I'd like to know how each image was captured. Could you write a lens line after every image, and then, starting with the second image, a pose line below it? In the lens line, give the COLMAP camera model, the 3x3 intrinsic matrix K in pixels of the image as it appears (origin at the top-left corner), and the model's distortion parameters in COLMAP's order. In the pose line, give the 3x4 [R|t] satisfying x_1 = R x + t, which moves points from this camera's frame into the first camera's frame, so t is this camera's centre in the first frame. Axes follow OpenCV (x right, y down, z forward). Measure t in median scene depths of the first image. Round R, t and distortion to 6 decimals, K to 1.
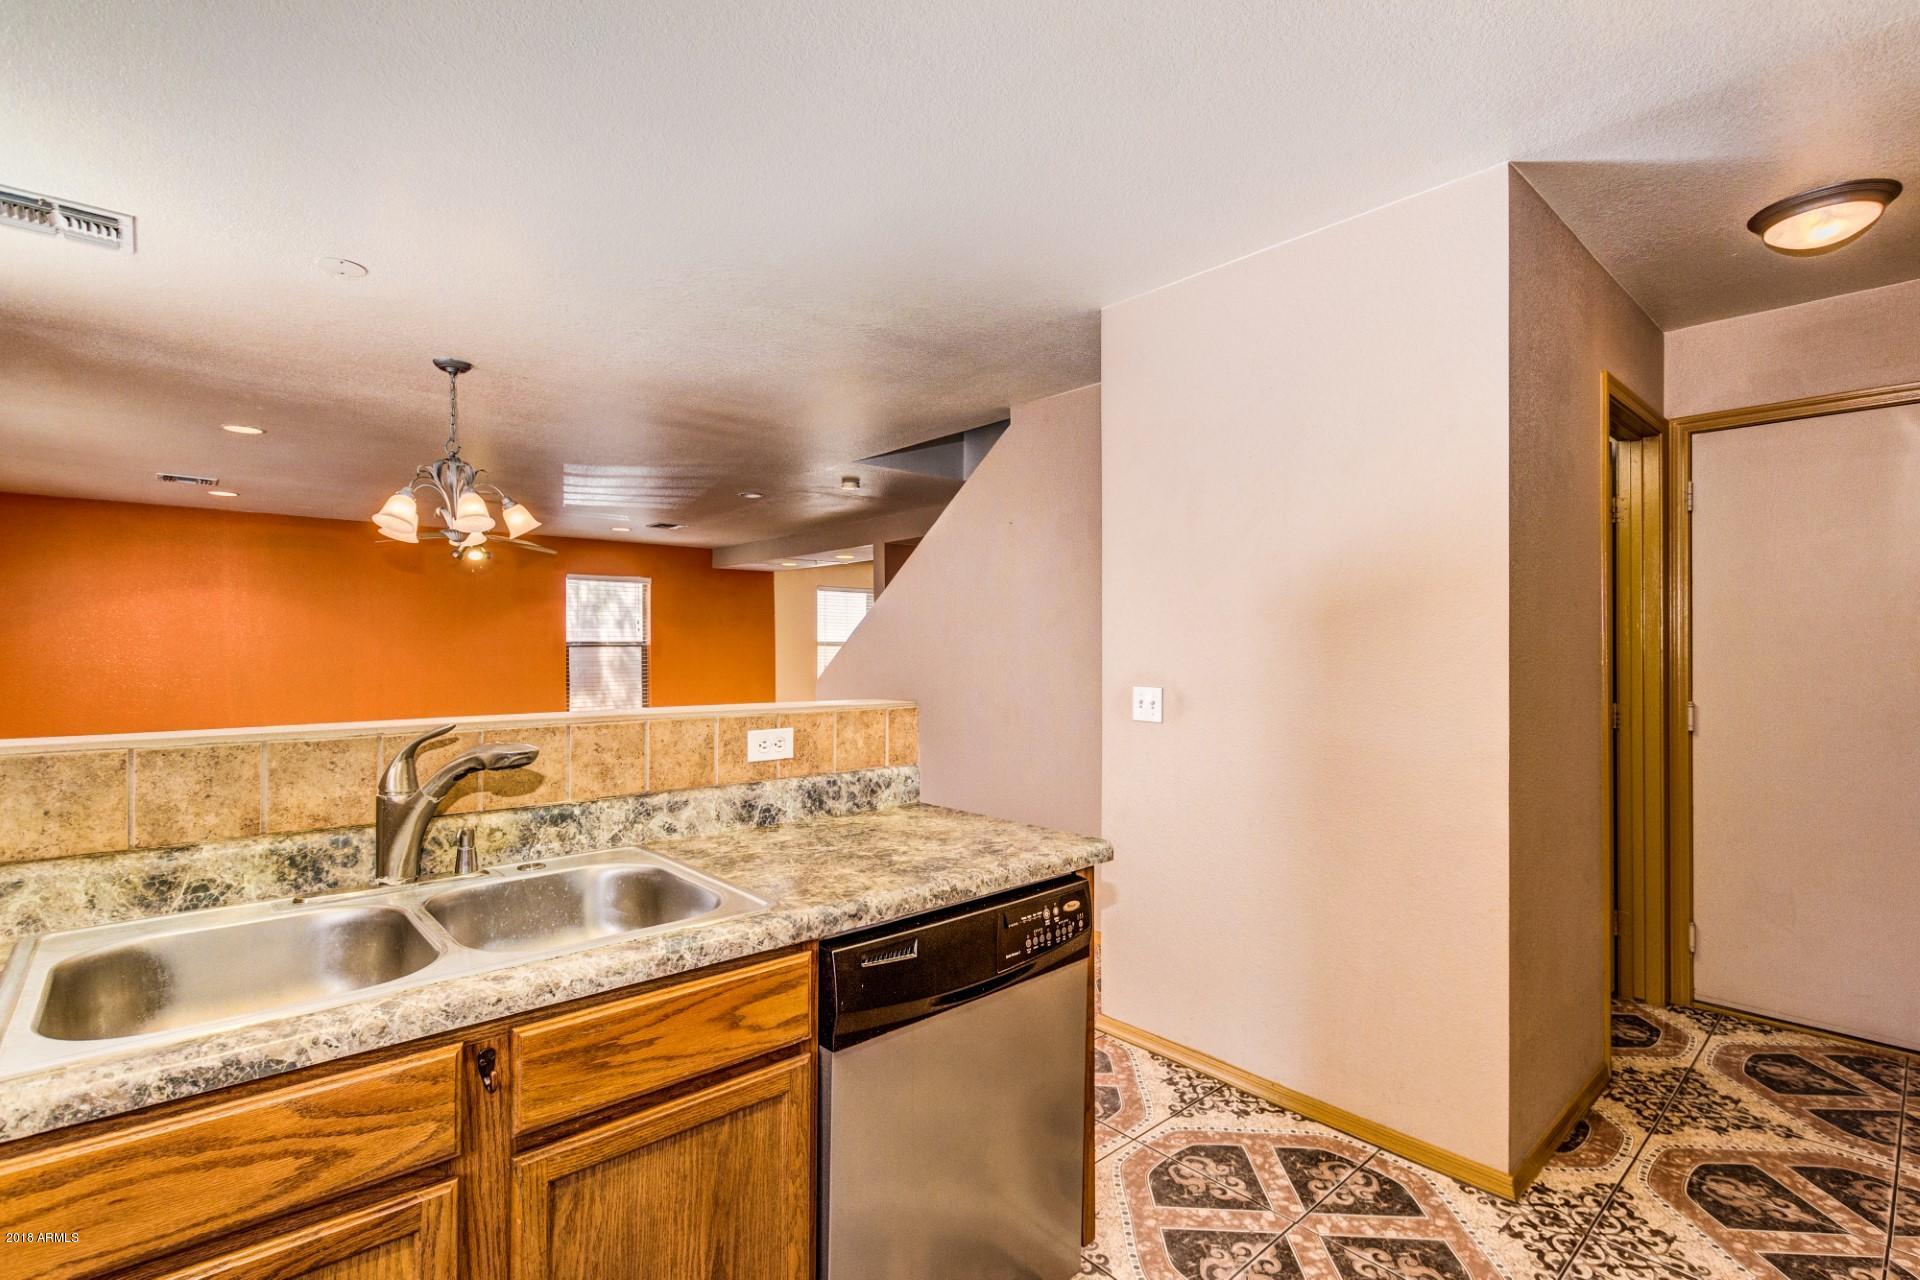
lens RADIAL K [[891.3, 0, 959.7], [0, 891.3, 642.9], [0, 0, 1]] dist [0.031665, -0.006782]
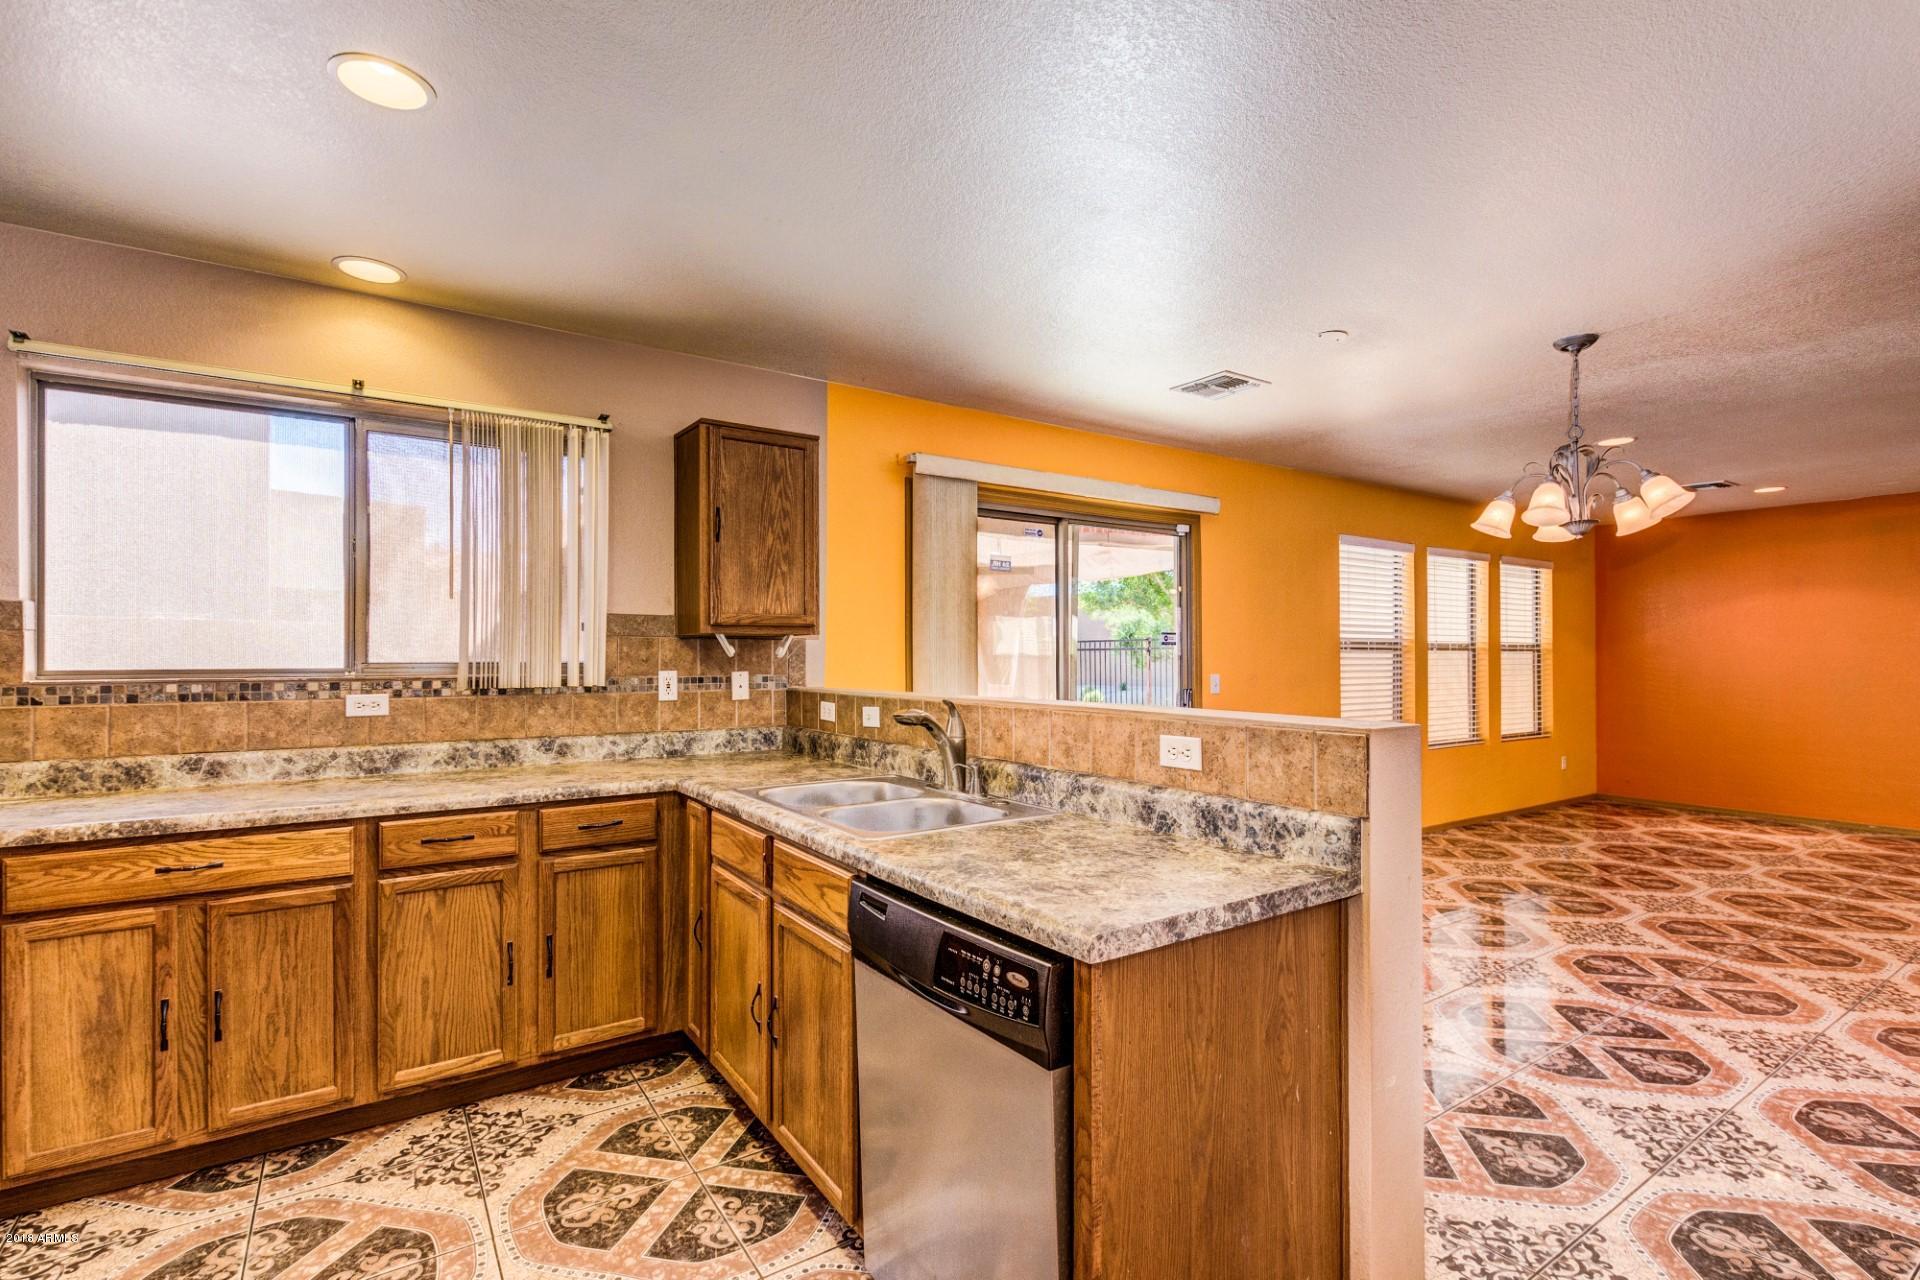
lens RADIAL K [[891.3, 0, 960.6], [0, 891.3, 651.5], [0, 0, 1]] dist [0.031665, -0.006782]
pose [[-0.144363, -0.007081, -0.989499, 0.813563], [0.010709, 0.999905, -0.008717, 0.012167], [0.989467, -0.011855, -0.144274, 0.955147]]
